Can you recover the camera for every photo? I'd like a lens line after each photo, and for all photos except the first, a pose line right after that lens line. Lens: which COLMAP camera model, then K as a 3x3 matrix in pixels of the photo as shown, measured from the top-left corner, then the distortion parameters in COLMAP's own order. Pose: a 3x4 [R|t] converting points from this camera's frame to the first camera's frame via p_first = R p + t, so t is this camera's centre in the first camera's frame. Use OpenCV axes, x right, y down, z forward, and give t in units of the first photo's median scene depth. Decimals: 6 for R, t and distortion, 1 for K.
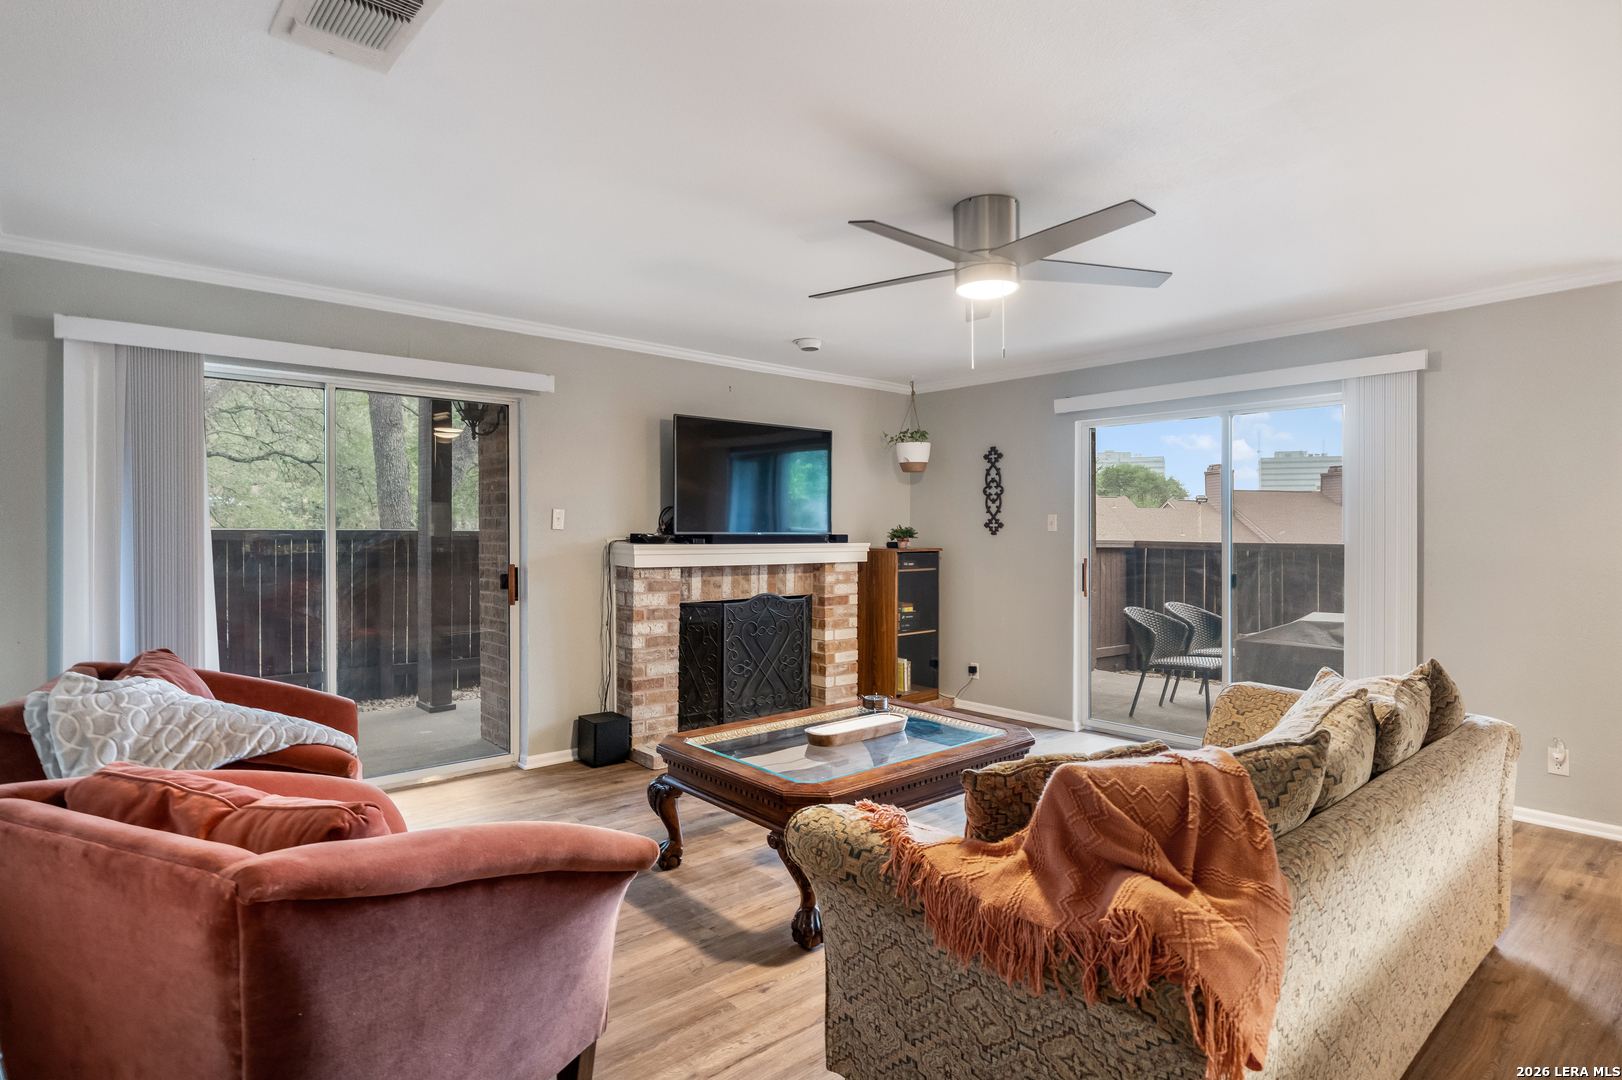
lens RADIAL K [[852.9, 0, 808.9], [0, 852.9, 531.2], [0, 0, 1]] dist [0.003377, -0.000157]
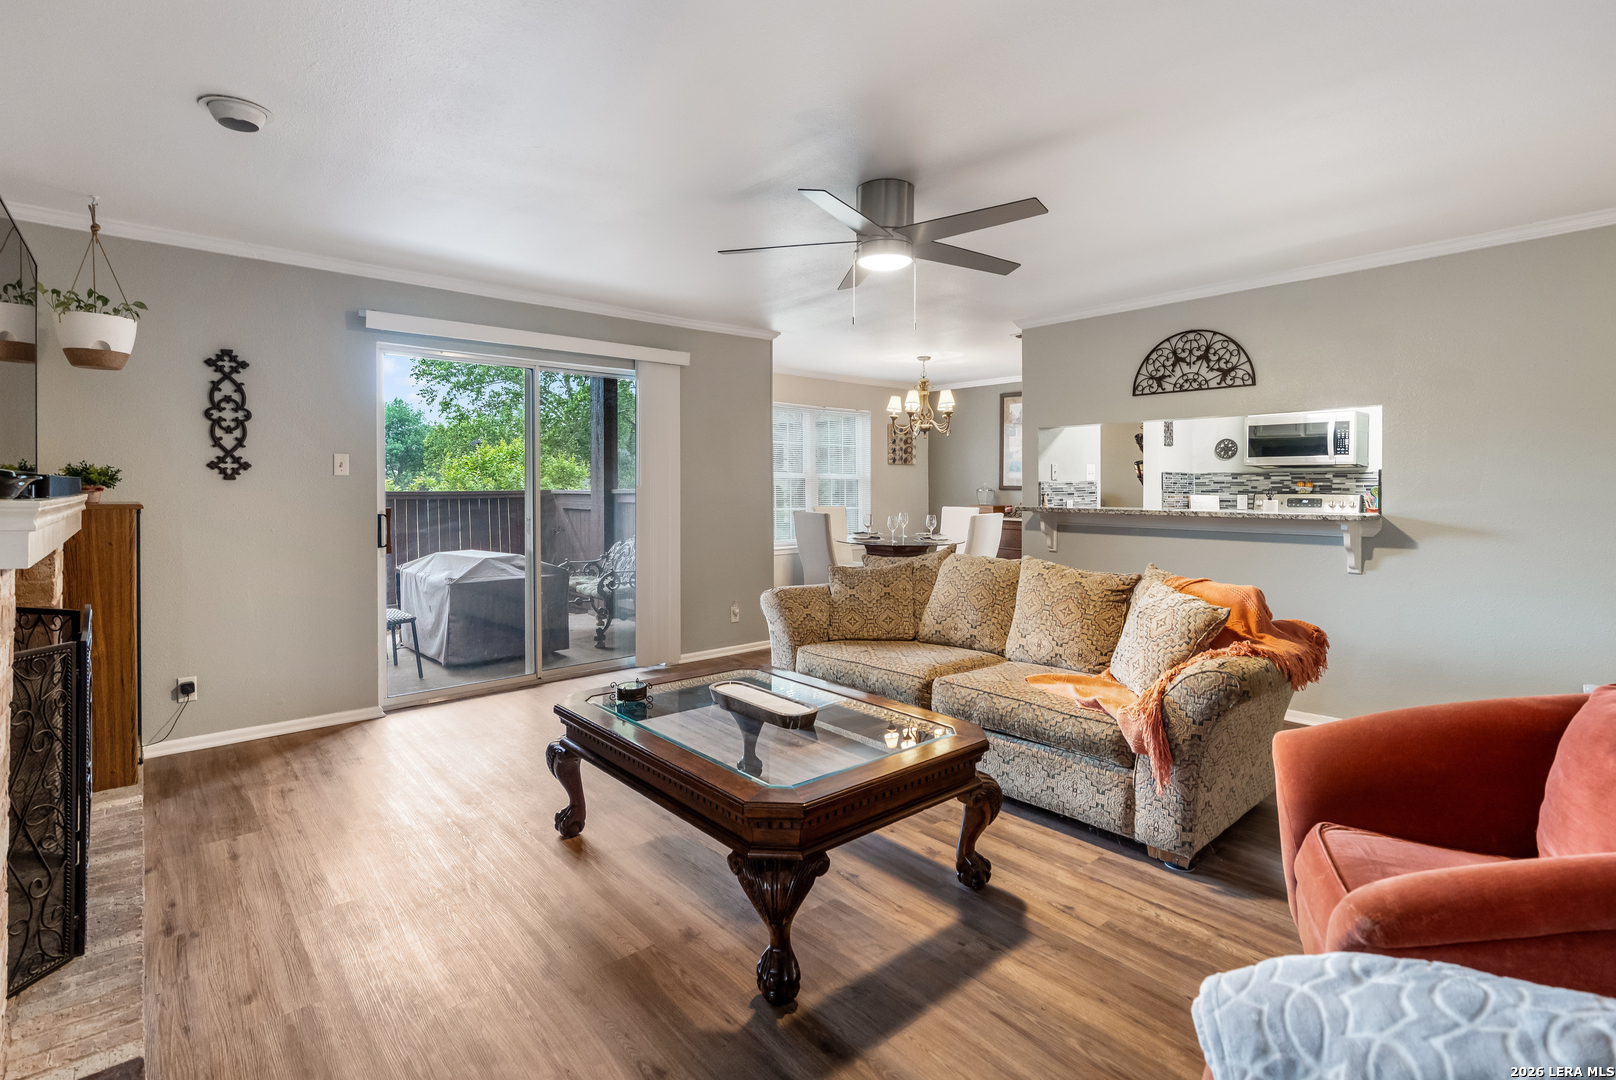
lens RADIAL K [[749.8, 0, 836.5], [0, 749.8, 502.7], [0, 0, 1]] dist [-0.001453, 0.001088]
pose [[-0.013654, -0.025118, 0.999591, -0.417496], [-0.000545, 0.999684, 0.025113, 0.007844], [-0.999907, -0.000202, -0.013663, 0.567237]]
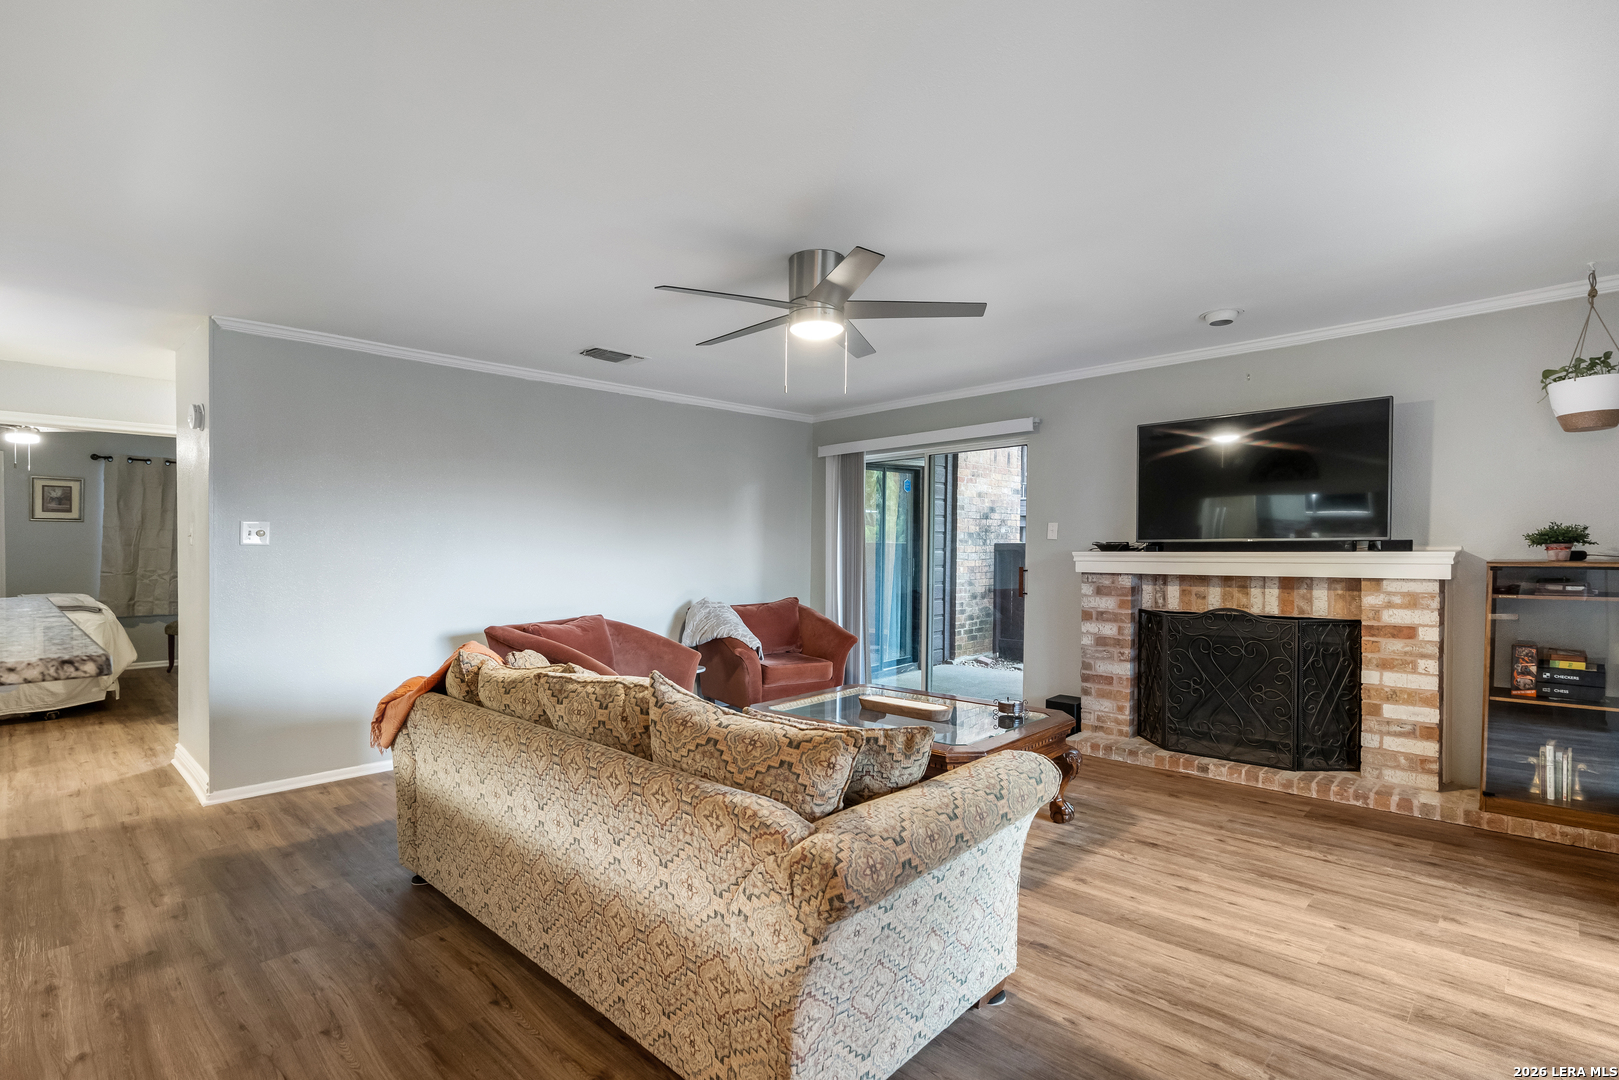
lens RADIAL K [[751.2, 0, 809.6], [0, 751.2, 554.4], [0, 0, 1]] dist [-0.001453, 0.001088]
pose [[0.093647, 0.002178, -0.995603, 0.621565], [0.004169, 0.999988, 0.002579, 0.012619], [0.995597, -0.004392, 0.093637, 0.457369]]
